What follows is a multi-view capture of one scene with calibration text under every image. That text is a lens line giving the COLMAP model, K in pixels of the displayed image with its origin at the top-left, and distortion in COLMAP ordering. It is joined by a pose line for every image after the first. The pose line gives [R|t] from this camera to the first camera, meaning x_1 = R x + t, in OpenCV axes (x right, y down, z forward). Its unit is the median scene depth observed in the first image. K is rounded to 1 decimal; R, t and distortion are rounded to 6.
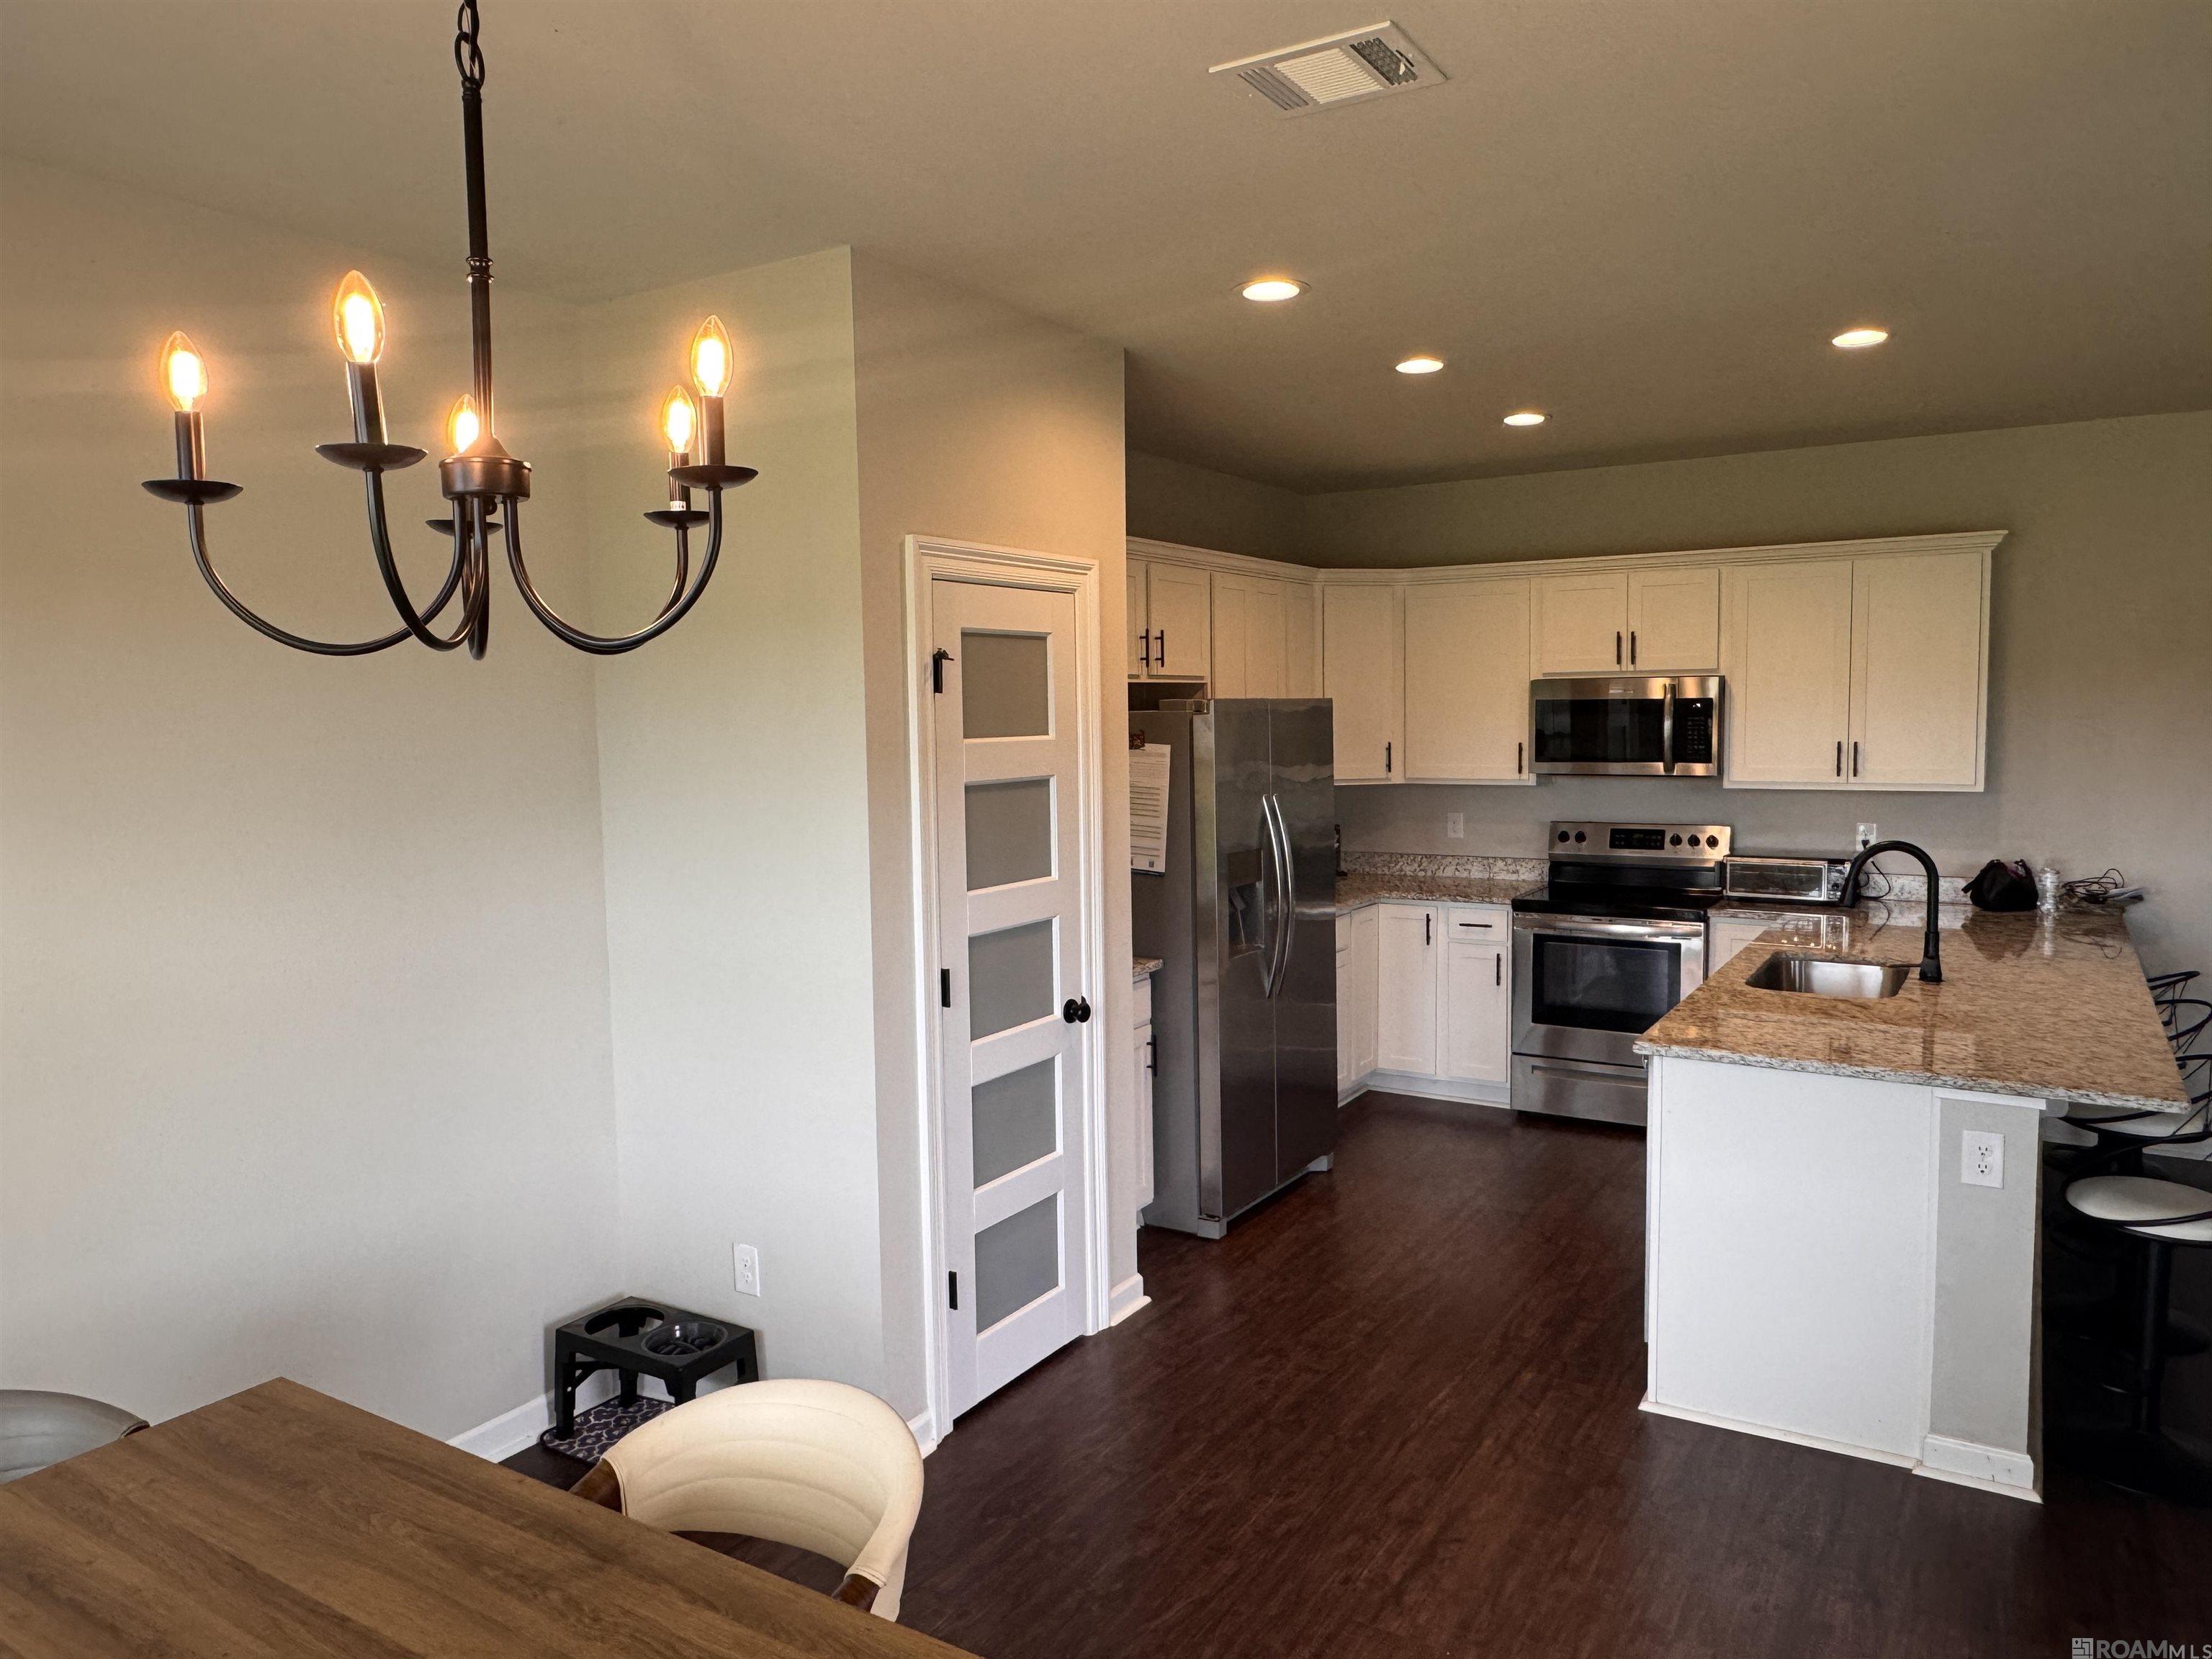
lens RADIAL K [[1509.0, 0, 1107.3], [0, 1509.0, 829.1], [0, 0, 1]] dist [-0.000927, -0.000543]
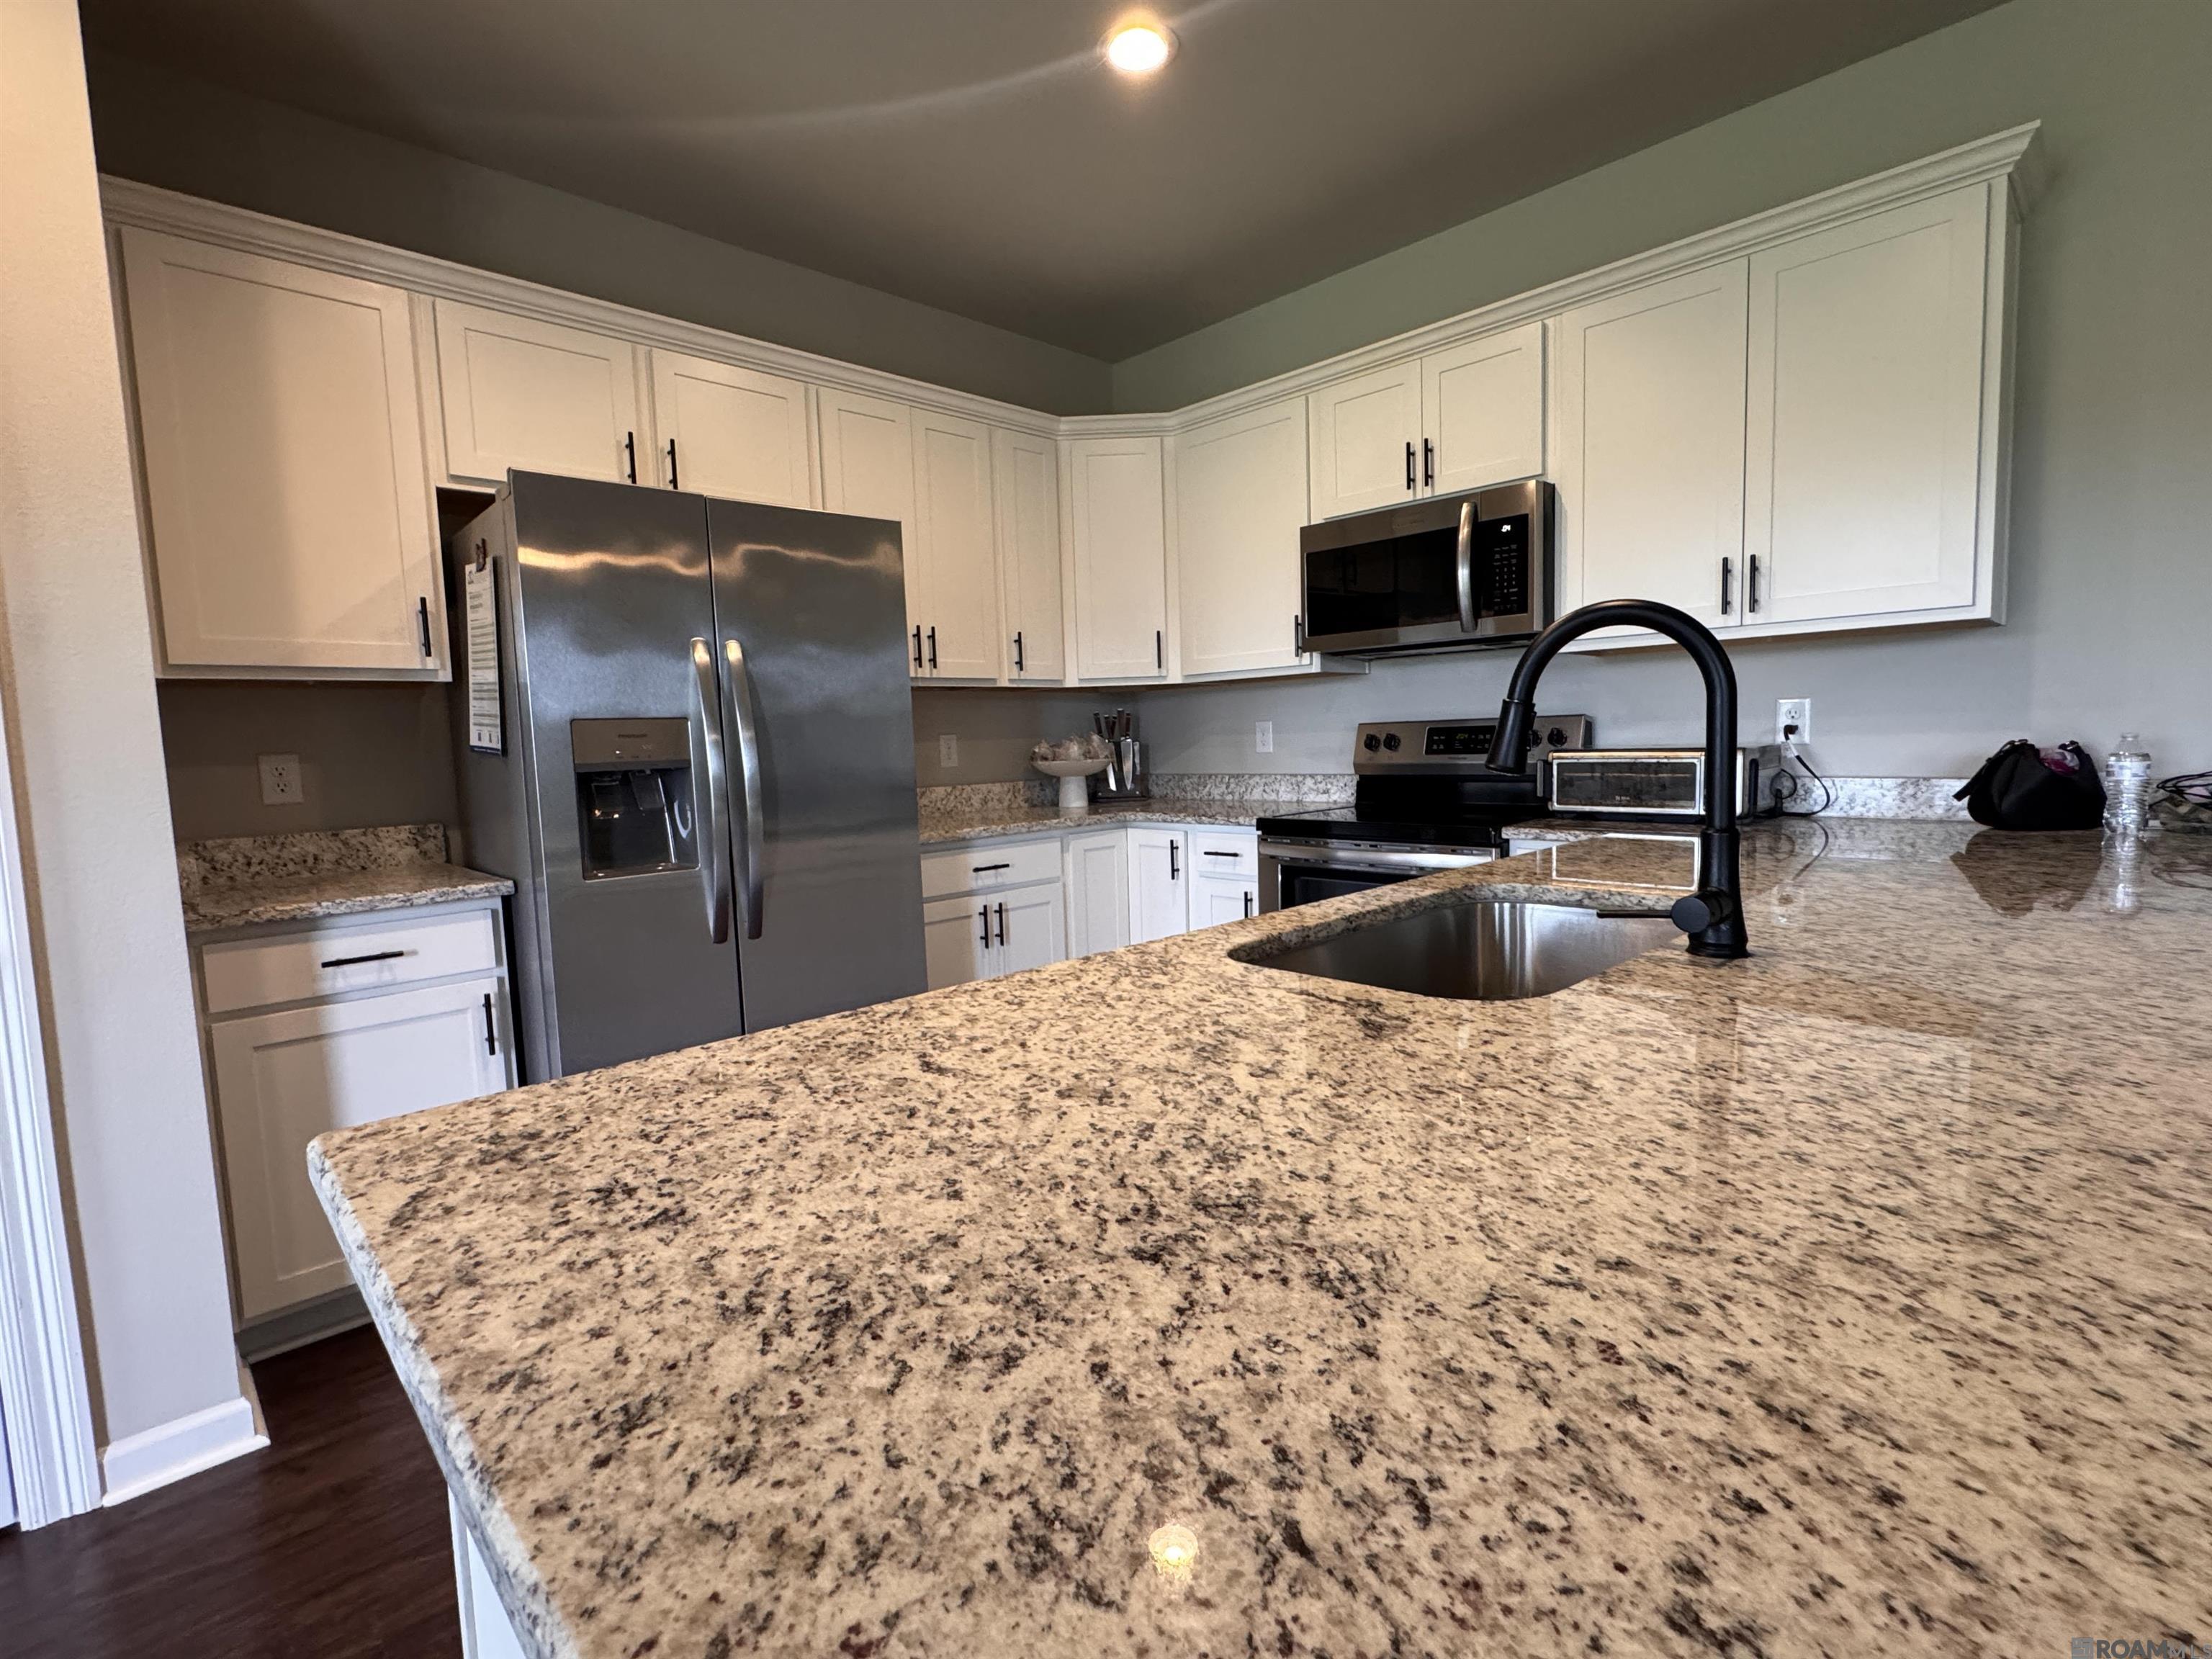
lens RADIAL K [[1036.1, 0, 1104.5], [0, 1036.1, 828.4], [0, 0, 1]] dist [-0.003548, 0.000406]
pose [[0.968748, 0.003774, -0.248019, 0.327149], [-0.000472, 0.999910, 0.013371, 0.045281], [0.248047, -0.012836, 0.968663, 0.497894]]
